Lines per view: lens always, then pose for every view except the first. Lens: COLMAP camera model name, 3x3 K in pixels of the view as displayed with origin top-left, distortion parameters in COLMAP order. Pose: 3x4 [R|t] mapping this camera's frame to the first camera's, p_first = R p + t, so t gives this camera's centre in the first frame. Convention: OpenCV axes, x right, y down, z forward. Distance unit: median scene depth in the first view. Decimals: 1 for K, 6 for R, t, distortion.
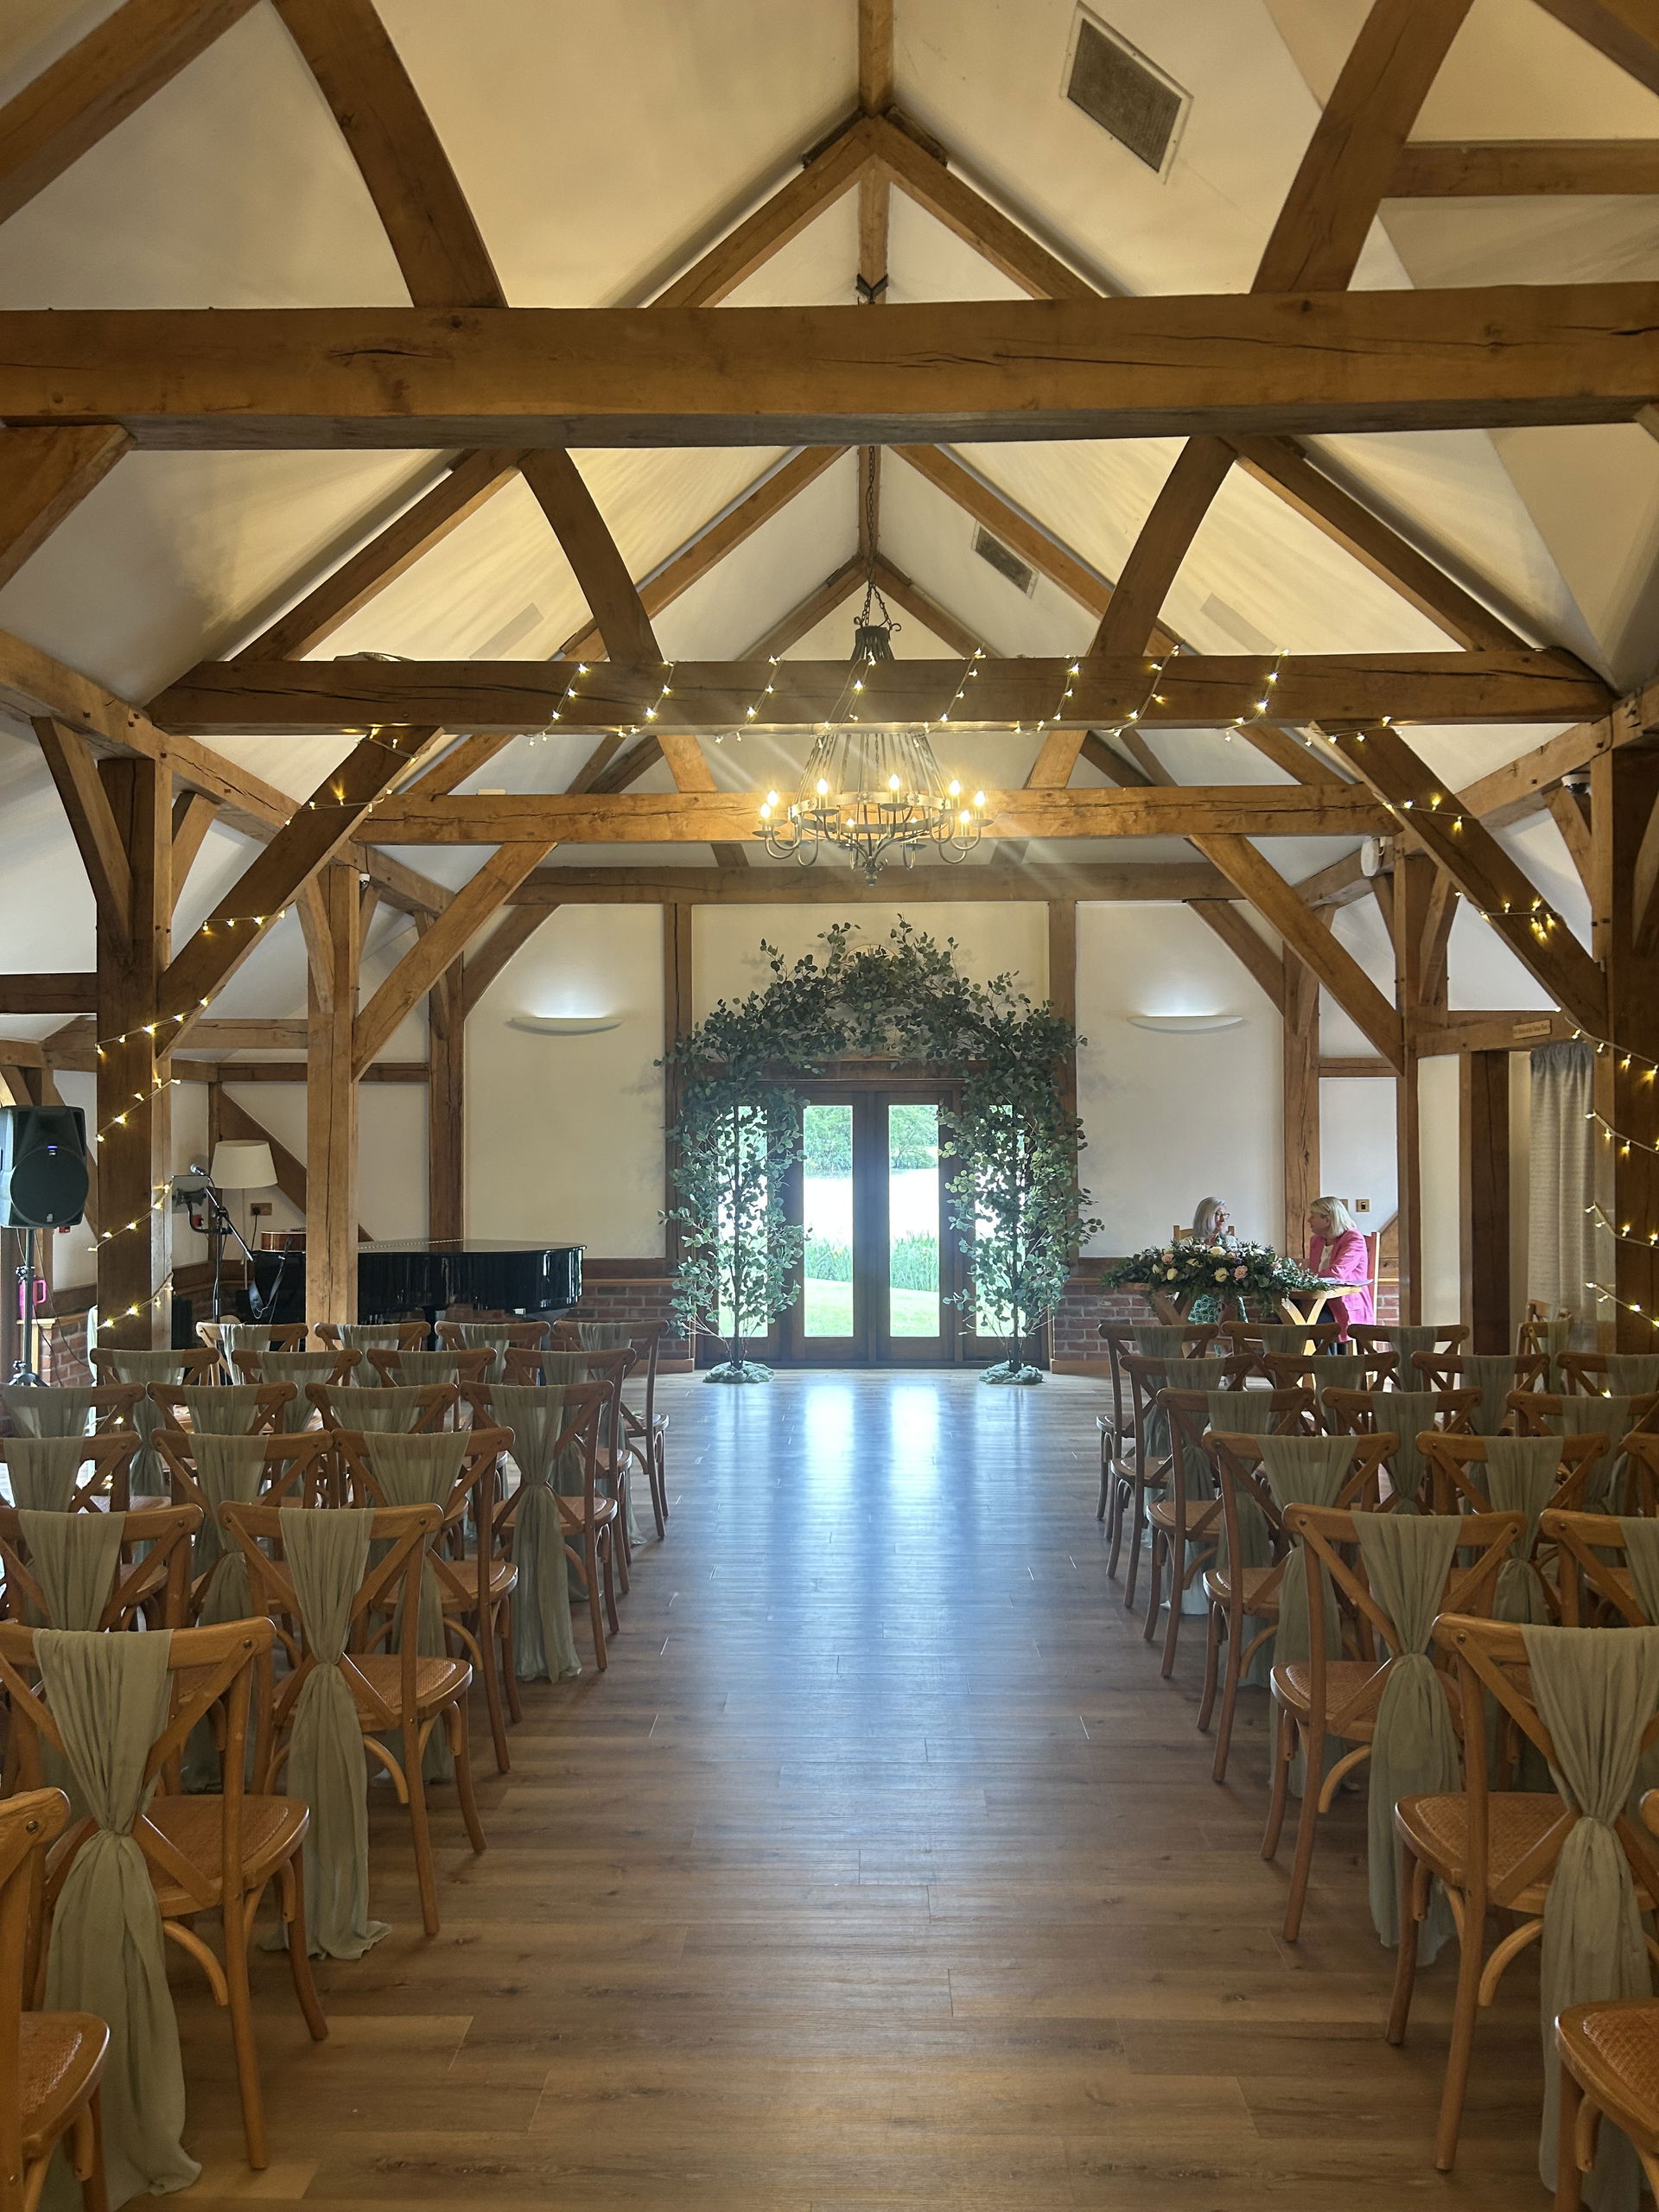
lens RADIAL K [[1659.7, 0, 828.5], [0, 1659.7, 1113.6], [0, 0, 1]] dist [0.042203, -0.009953]
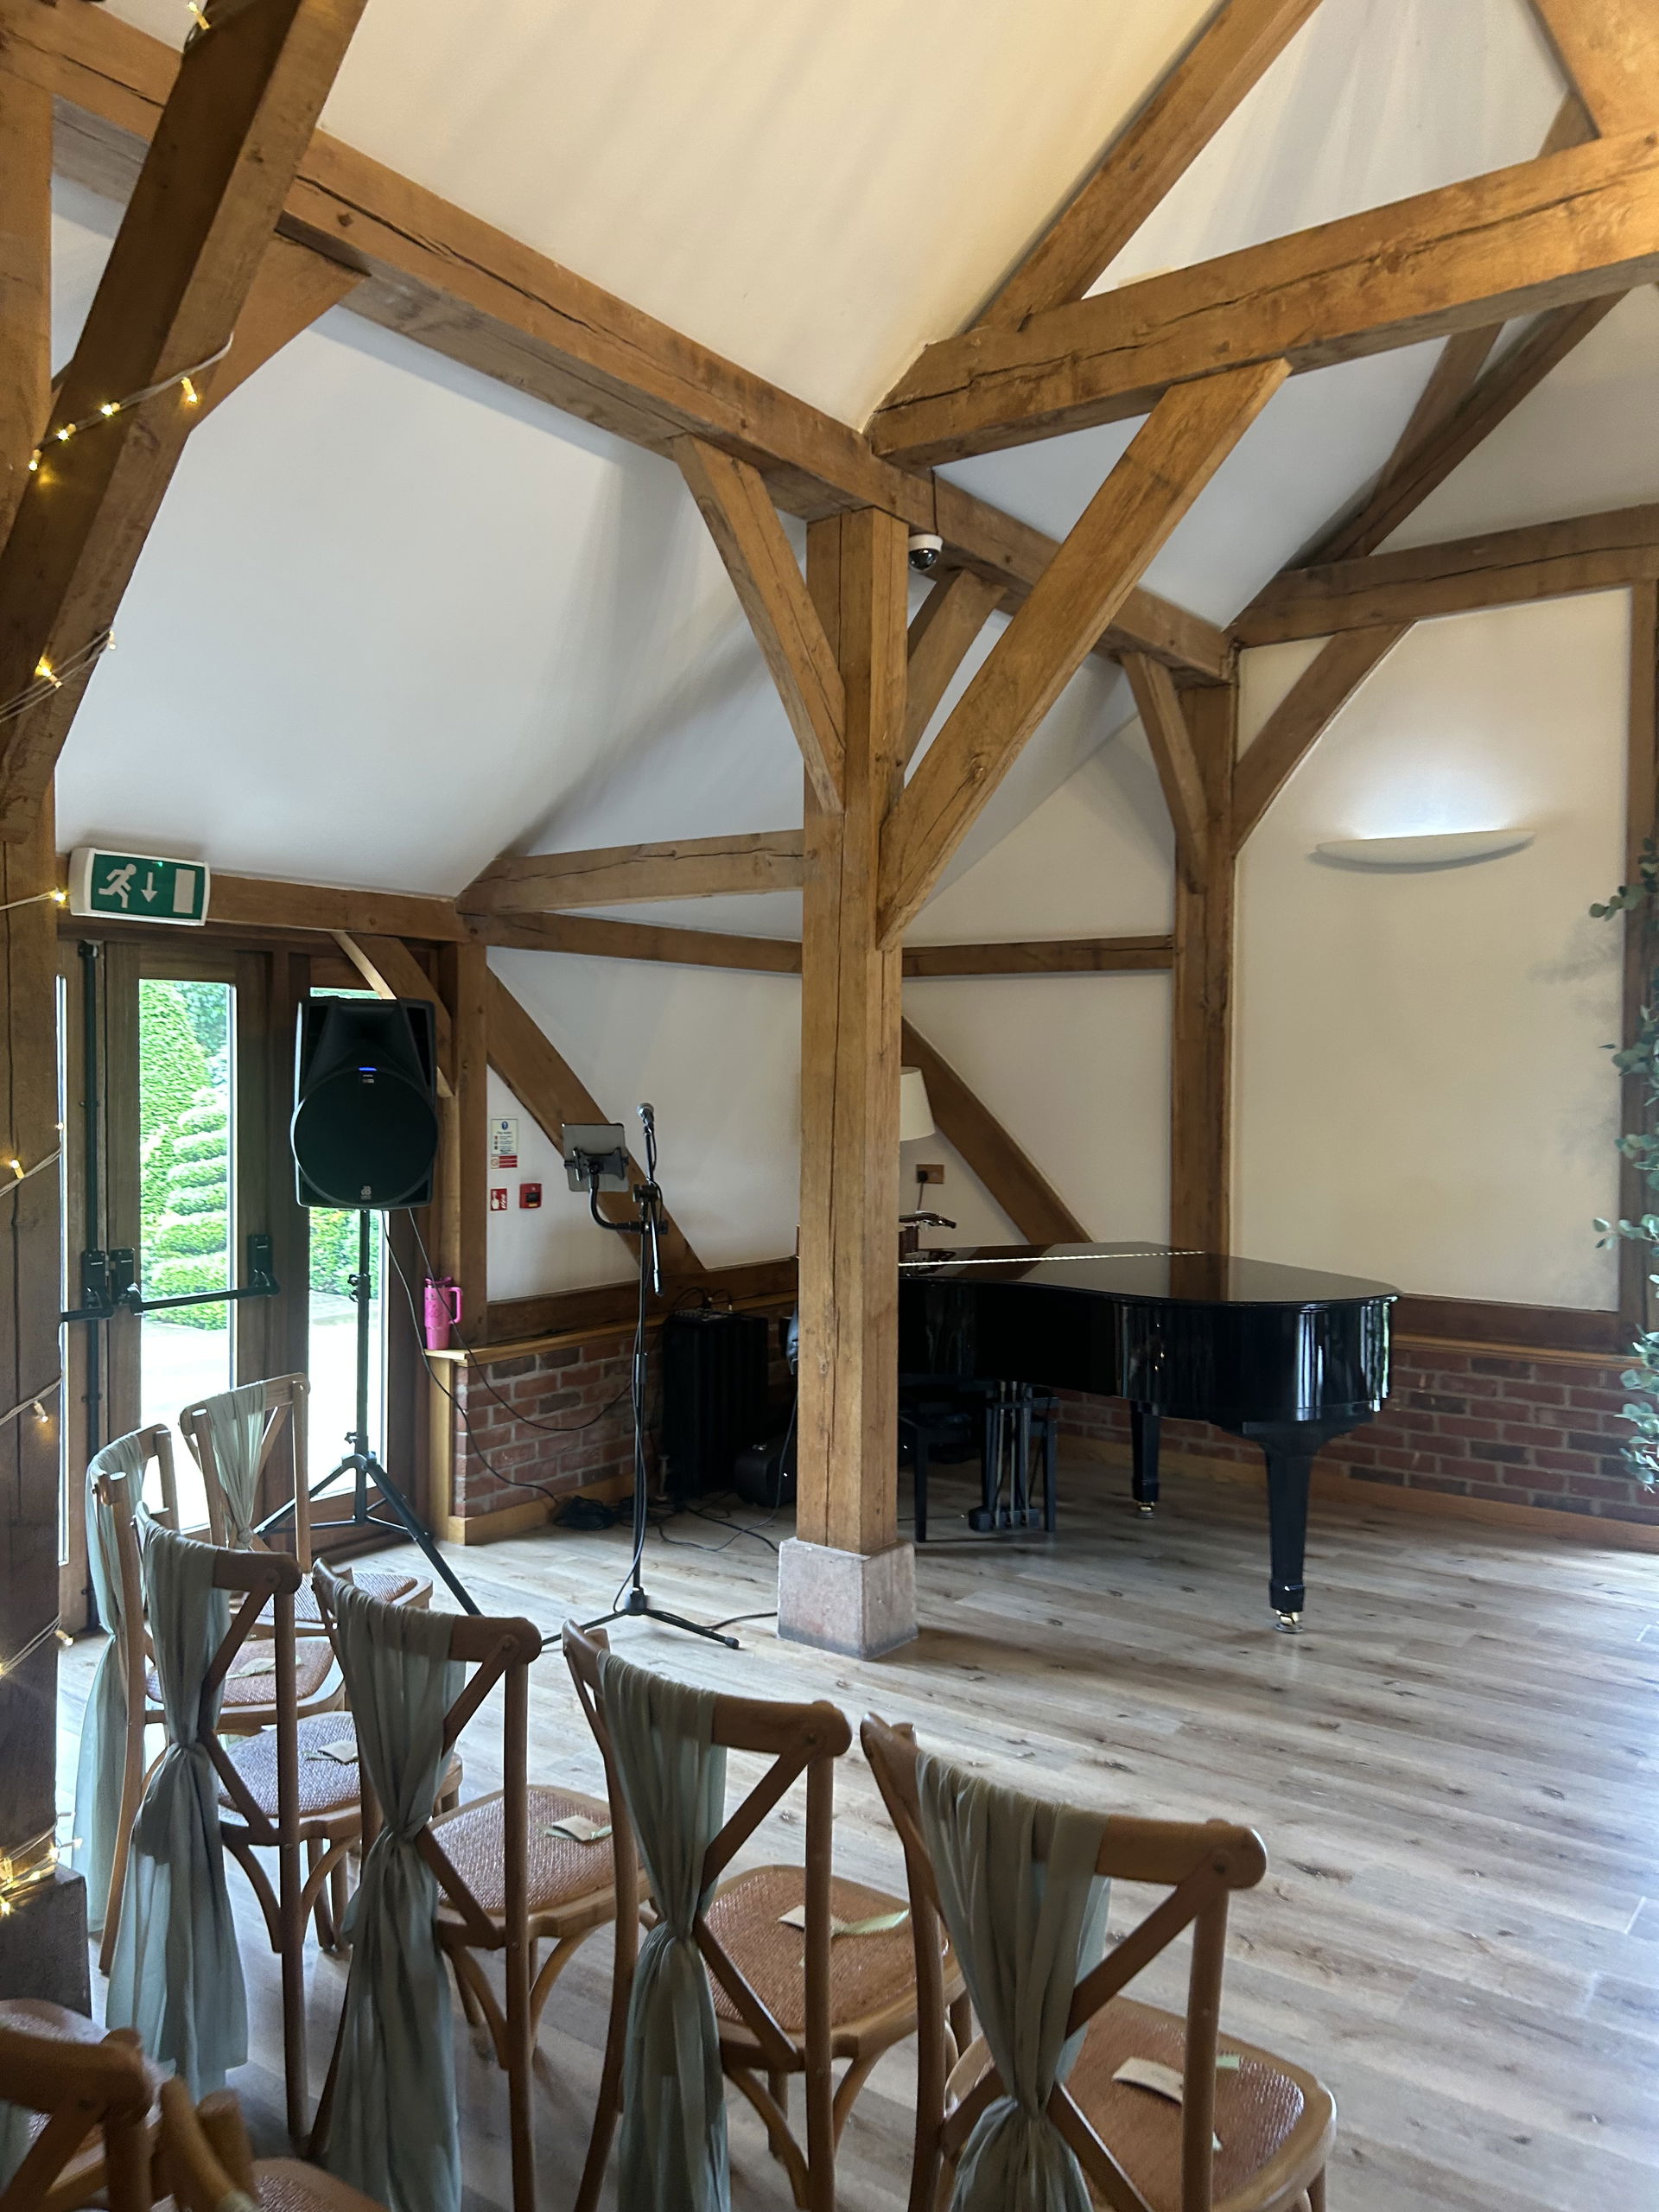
lens RADIAL K [[1659.7, 0, 819.5], [0, 1659.7, 1114.9], [0, 0, 1]] dist [0.042203, -0.009953]
pose [[0.819785, 0.025010, -0.572125, -0.009678], [-0.002667, 0.999202, 0.039858, 0.009265], [0.572665, -0.031149, 0.819197, 0.464814]]
